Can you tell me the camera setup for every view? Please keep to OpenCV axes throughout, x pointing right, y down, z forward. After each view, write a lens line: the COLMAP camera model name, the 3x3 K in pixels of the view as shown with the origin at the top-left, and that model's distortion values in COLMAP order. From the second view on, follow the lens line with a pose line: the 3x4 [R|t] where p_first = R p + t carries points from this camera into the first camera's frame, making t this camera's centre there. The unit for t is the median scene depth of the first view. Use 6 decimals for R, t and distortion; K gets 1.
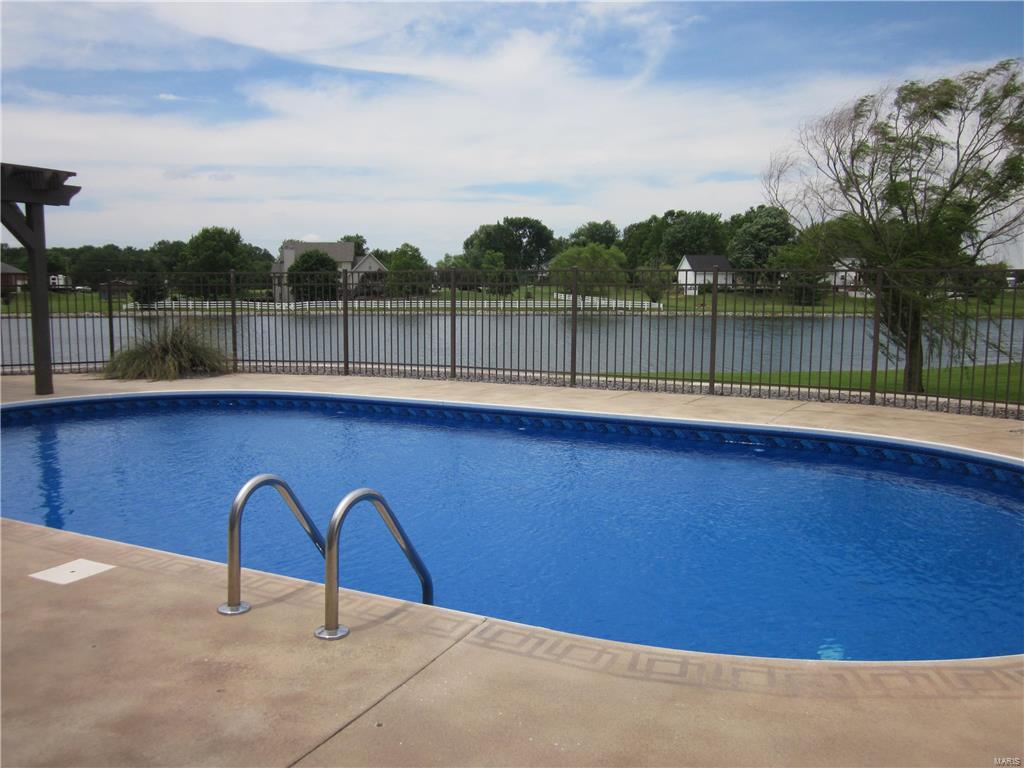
lens RADIAL K [[839.9, 0, 505.8], [0, 839.9, 392.8], [0, 0, 1]] dist [-0.035359, 0.009161]
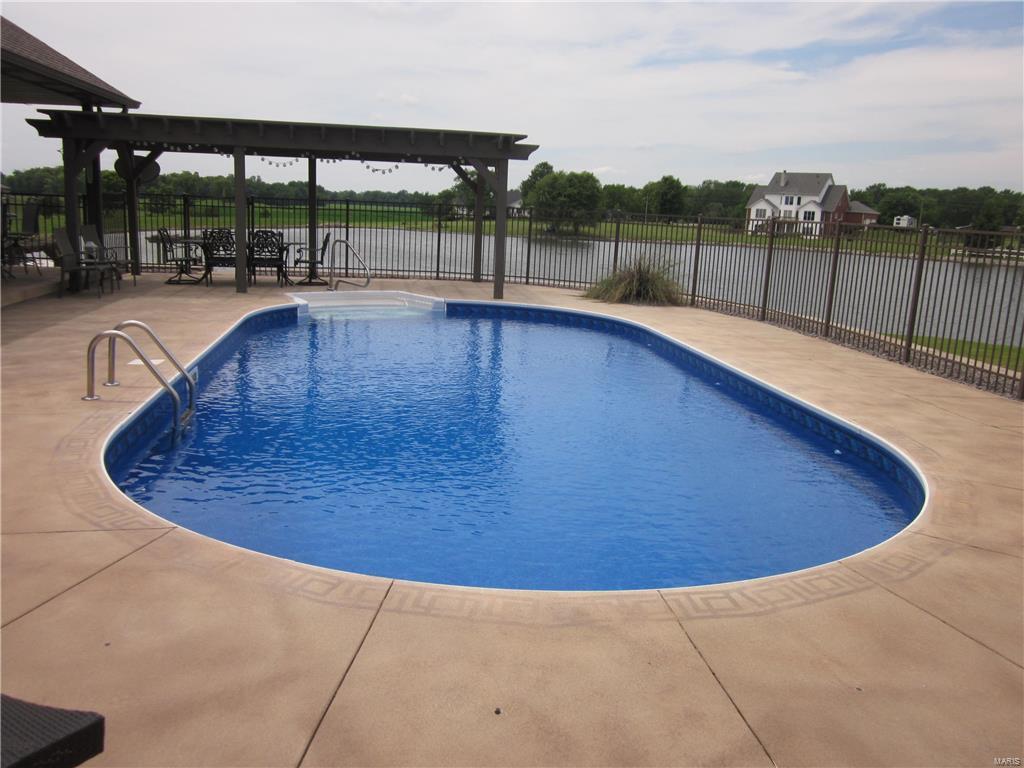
lens RADIAL K [[839.9, 0, 508.6], [0, 839.9, 381.1], [0, 0, 1]] dist [-0.035359, 0.009161]
pose [[0.576573, 0.190645, -0.794493, 0.107769], [-0.147393, 0.980713, 0.128365, -0.003142], [0.803641, 0.043091, 0.593552, 0.008277]]
